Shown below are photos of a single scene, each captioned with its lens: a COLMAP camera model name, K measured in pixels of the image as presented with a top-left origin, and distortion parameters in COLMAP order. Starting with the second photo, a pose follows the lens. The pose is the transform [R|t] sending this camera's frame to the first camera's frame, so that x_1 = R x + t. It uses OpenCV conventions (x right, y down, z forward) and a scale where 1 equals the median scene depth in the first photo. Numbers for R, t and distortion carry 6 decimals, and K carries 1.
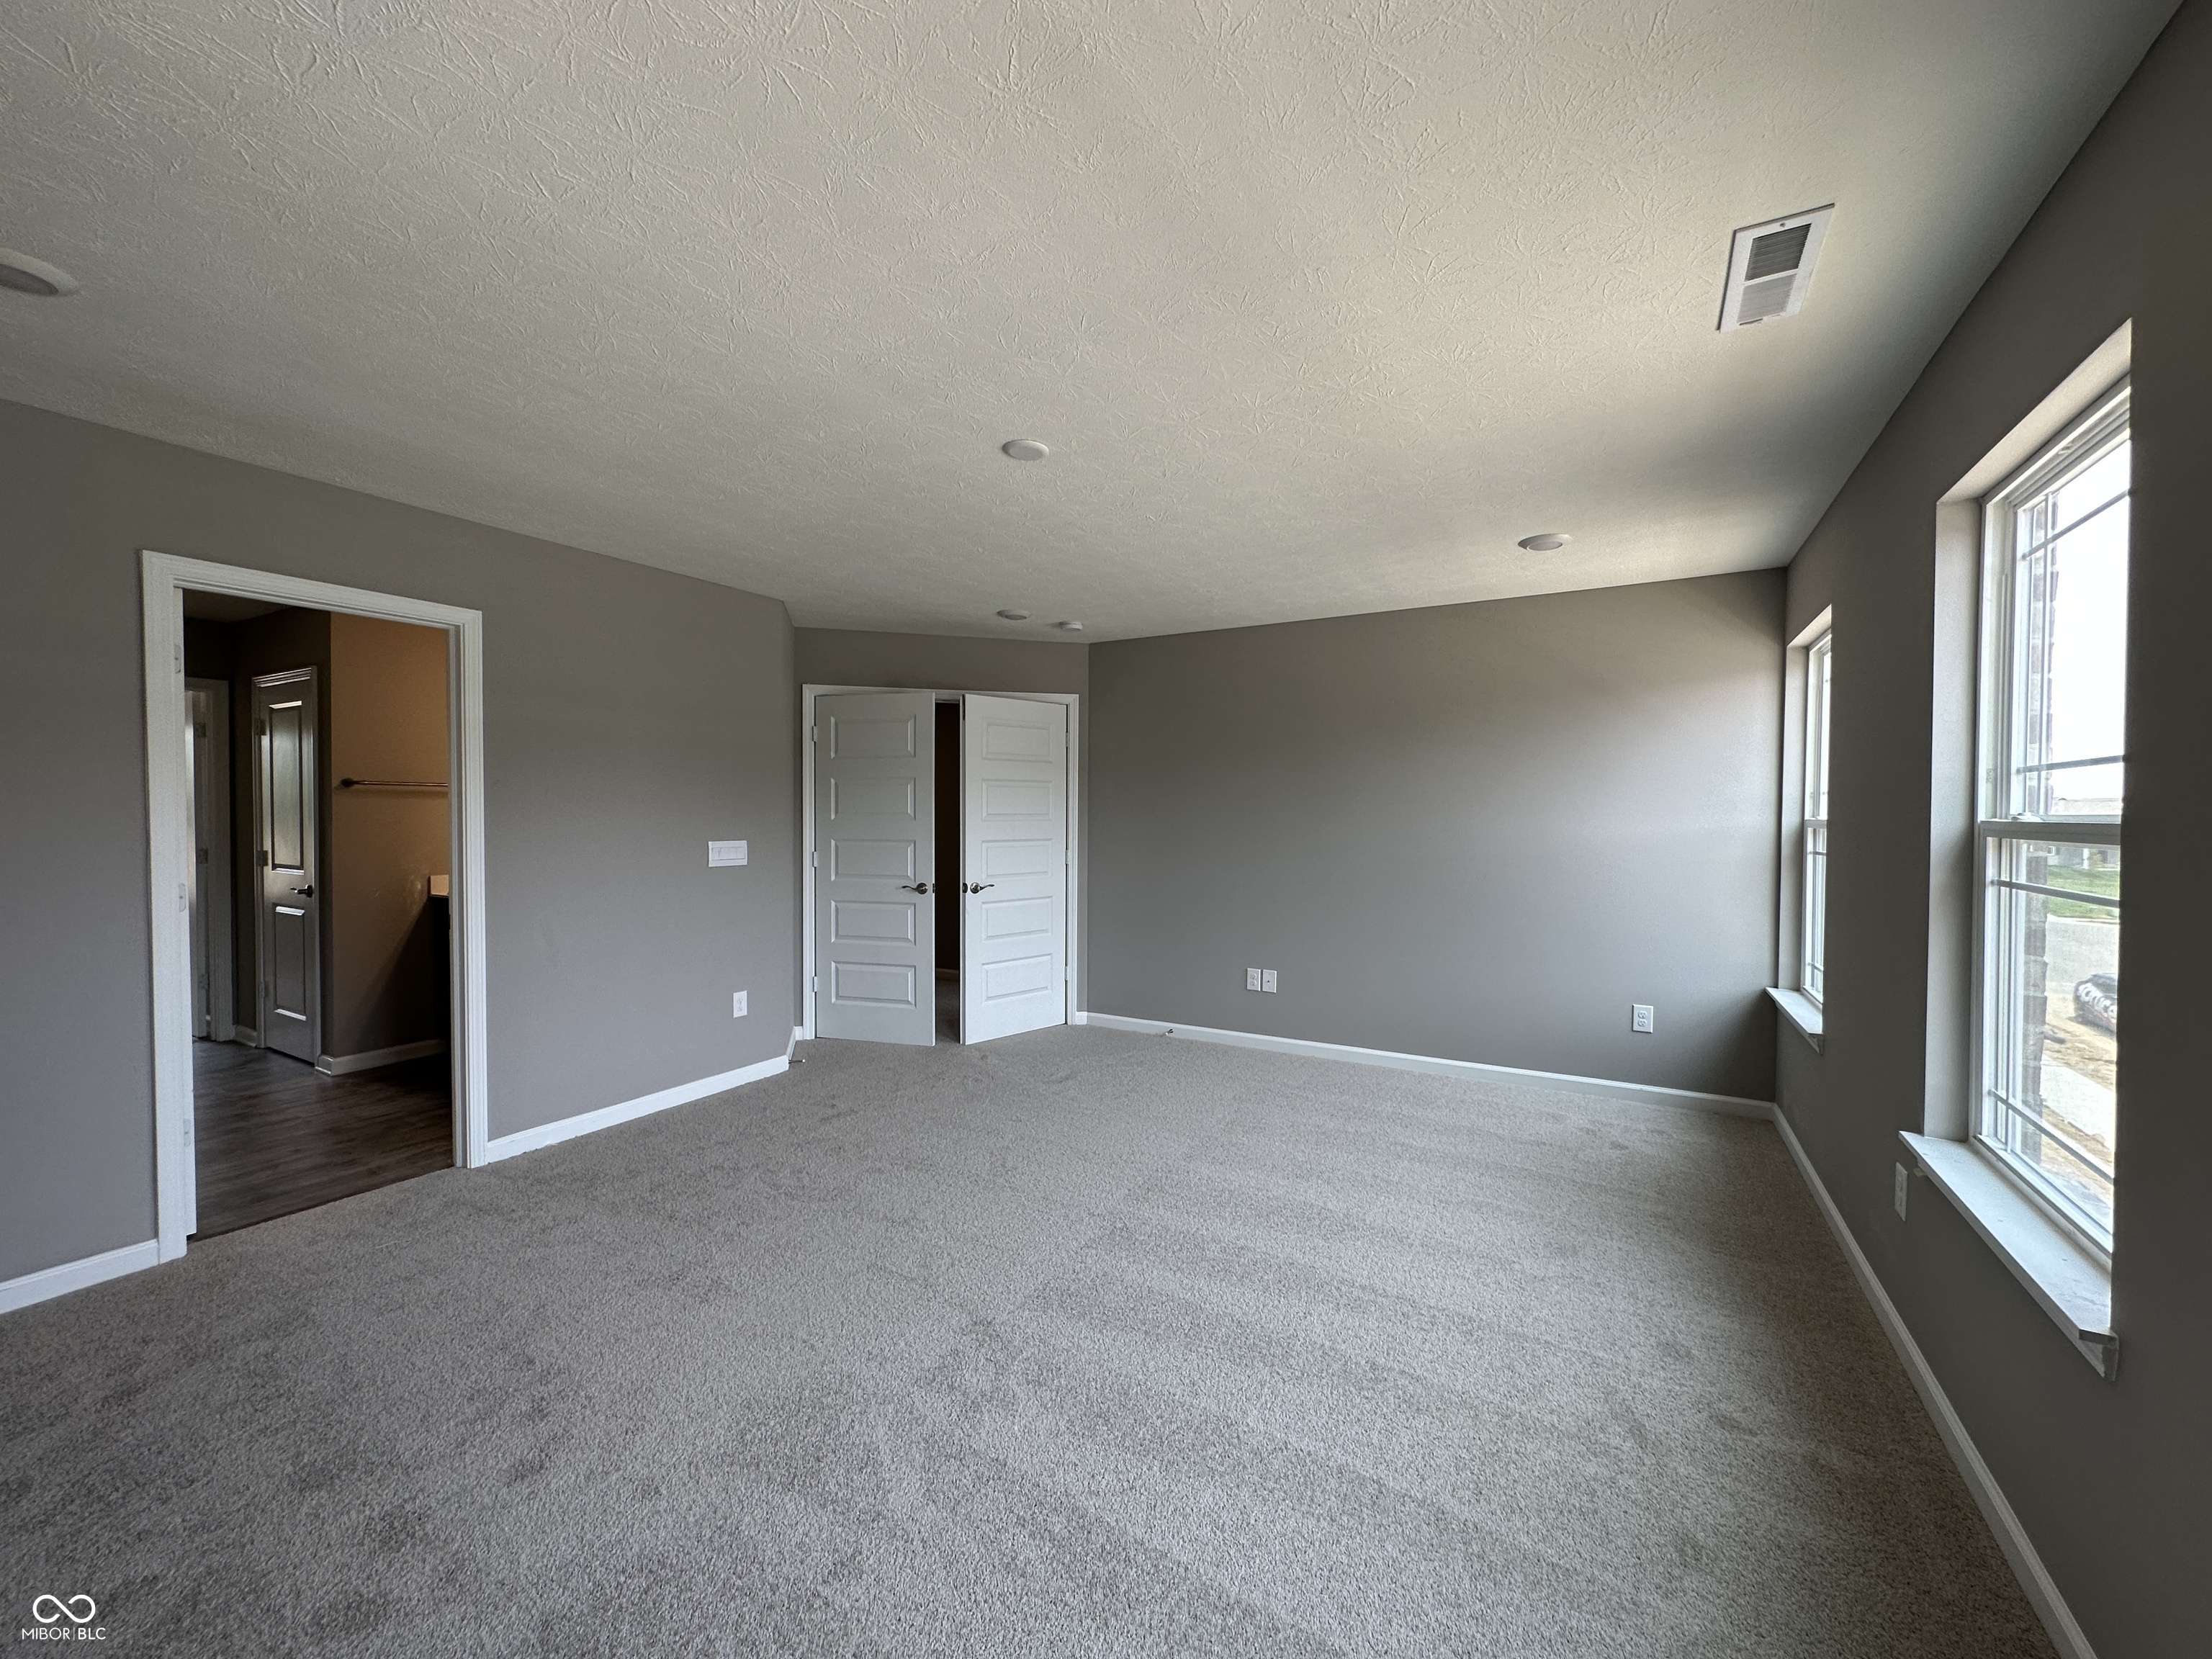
lens RADIAL K [[882.8, 0, 1104.8], [0, 882.8, 828.7], [0, 0, 1]] dist [-0.001583, 0.000251]
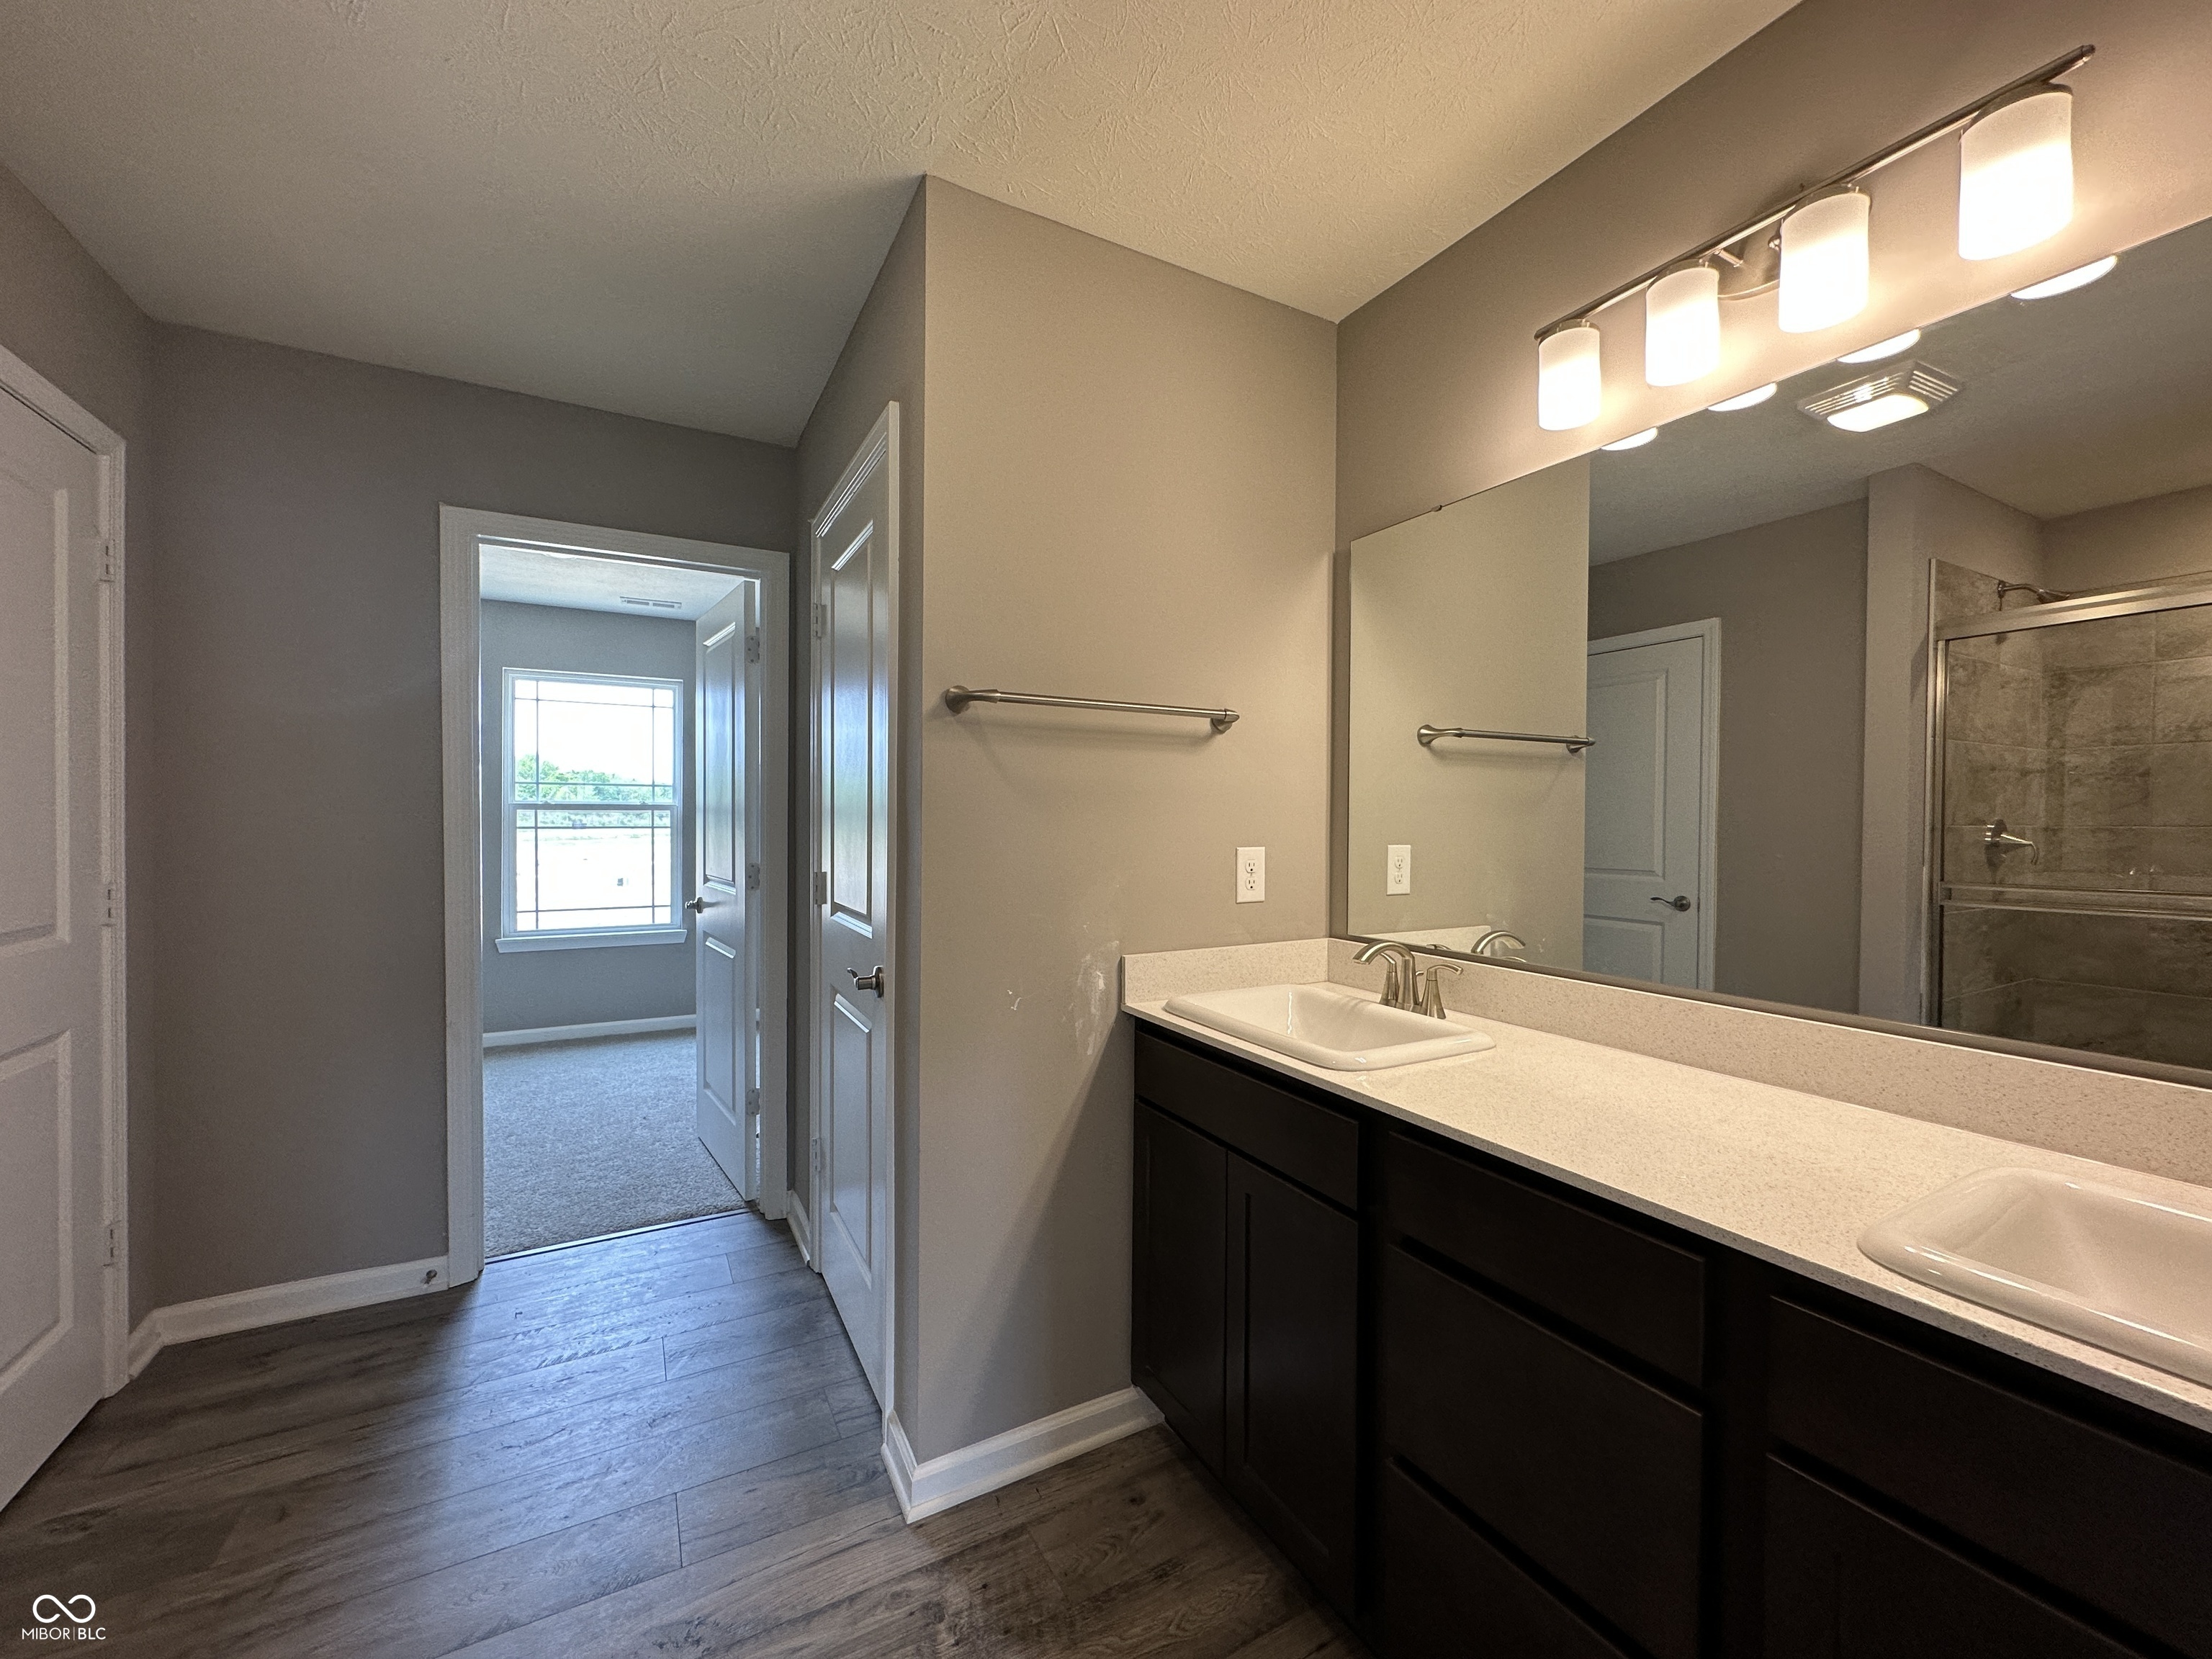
lens RADIAL K [[882.8, 0, 1104.8], [0, 882.8, 828.7], [0, 0, 1]] dist [-0.001583, 0.000251]
pose [[0.854197, 0.009995, -0.519853, -0.580688], [-0.014241, 0.999890, -0.004176, 0.001172], [0.519754, 0.010970, 0.854245, 0.678912]]
